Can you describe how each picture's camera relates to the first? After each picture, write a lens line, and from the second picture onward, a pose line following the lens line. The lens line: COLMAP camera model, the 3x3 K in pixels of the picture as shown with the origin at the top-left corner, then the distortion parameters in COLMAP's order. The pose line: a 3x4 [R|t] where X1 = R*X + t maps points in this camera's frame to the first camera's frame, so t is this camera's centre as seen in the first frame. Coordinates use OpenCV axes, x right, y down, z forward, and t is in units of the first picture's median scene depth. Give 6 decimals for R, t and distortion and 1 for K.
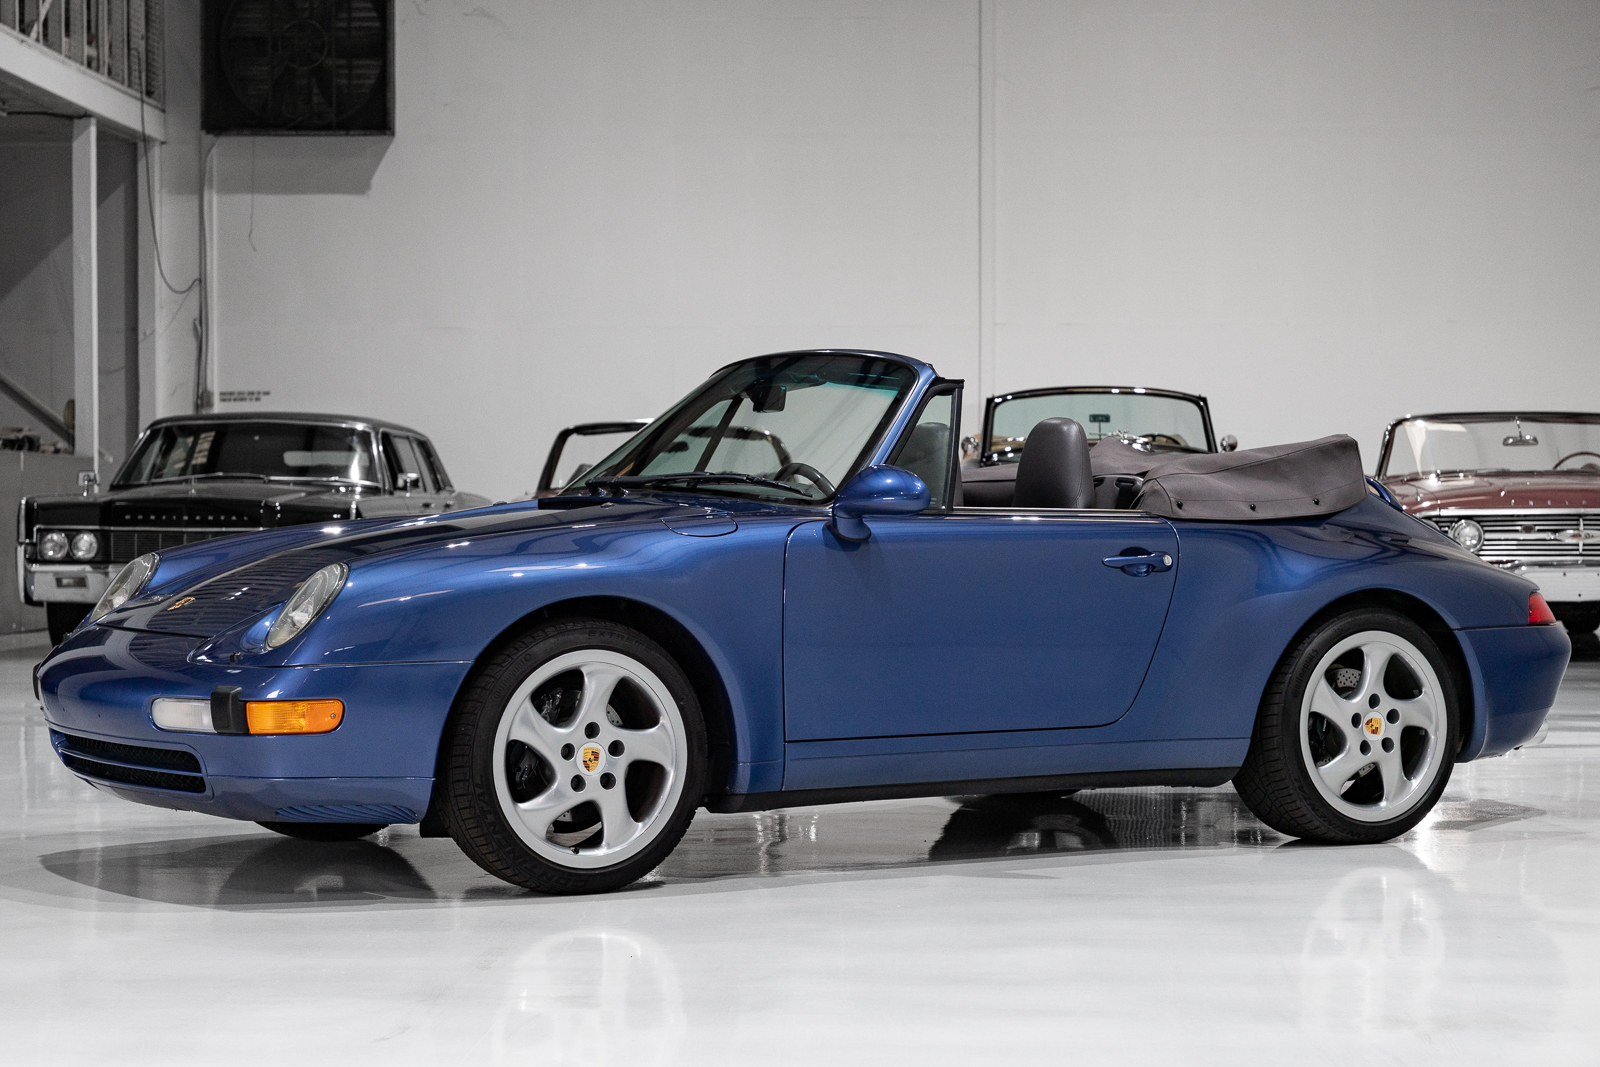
lens RADIAL K [[3264.4, 0, 800.0], [0, 3264.4, 533.5], [0, 0, 1]] dist [-0.041778, -0.016704]
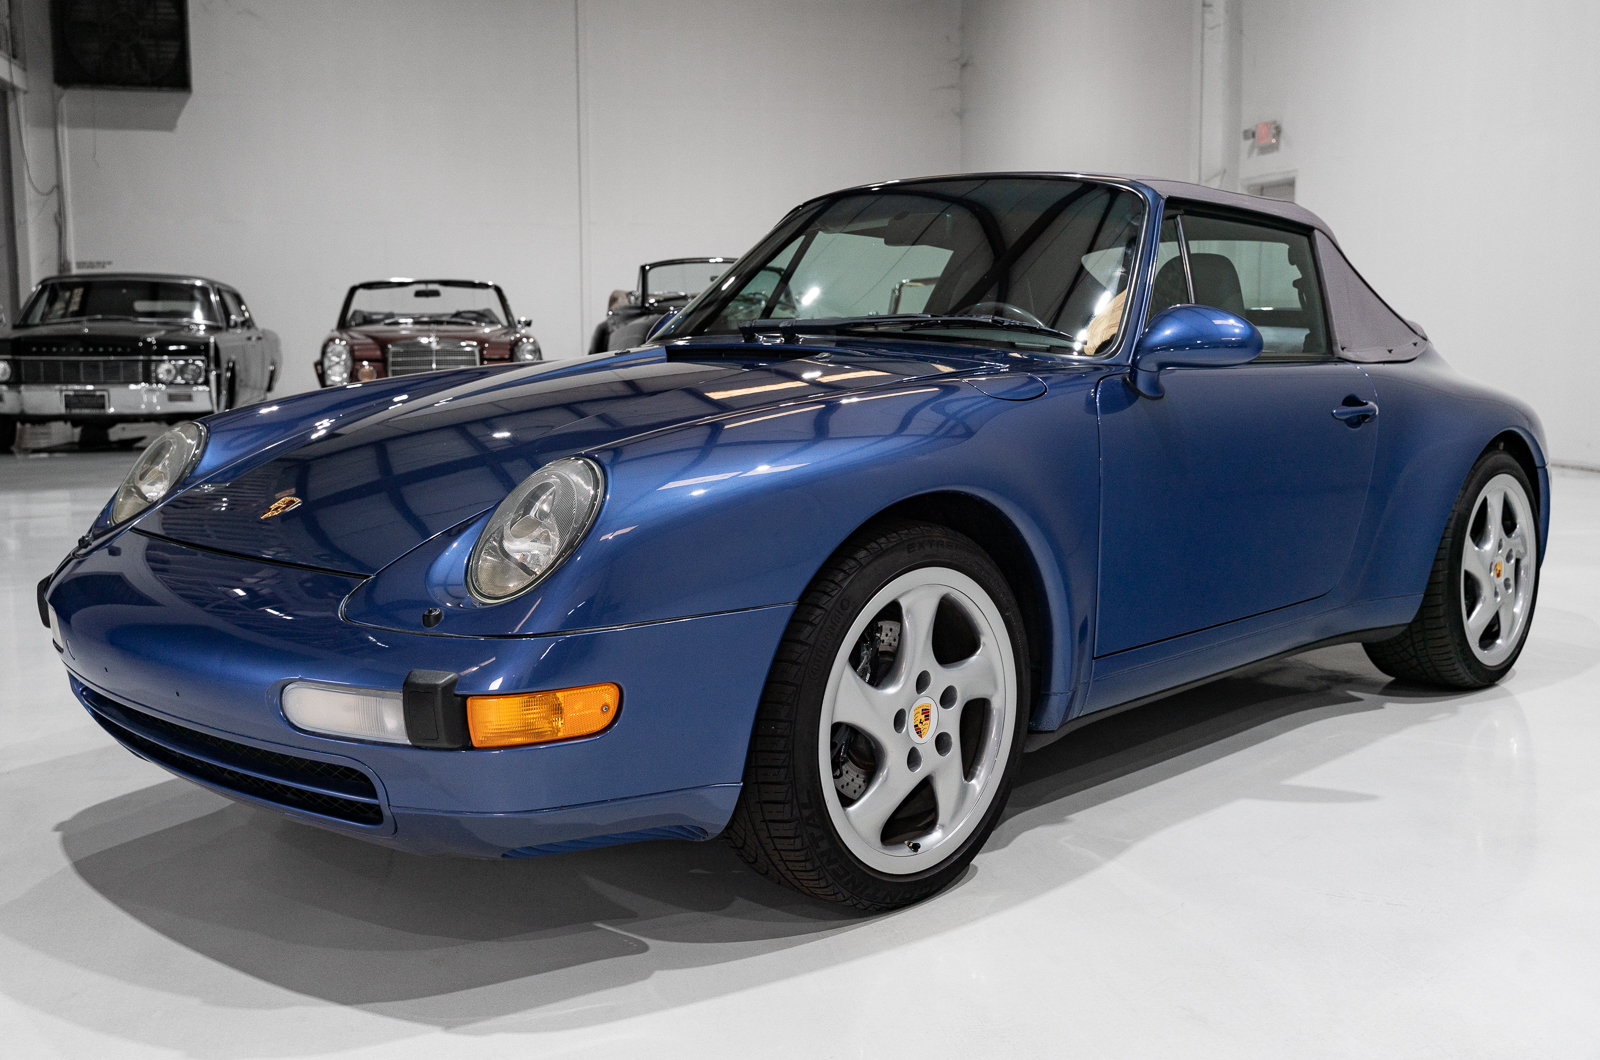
lens RADIAL K [[1623.7, 0, 800.0], [0, 1623.7, 530.0], [0, 0, 1]] dist [-0.005883, 0.015304]
pose [[0.967278, -0.033348, 0.251519, -0.069005], [0.004782, 0.993545, 0.113338, -0.005049], [-0.253675, -0.108427, 0.961193, 0.259515]]
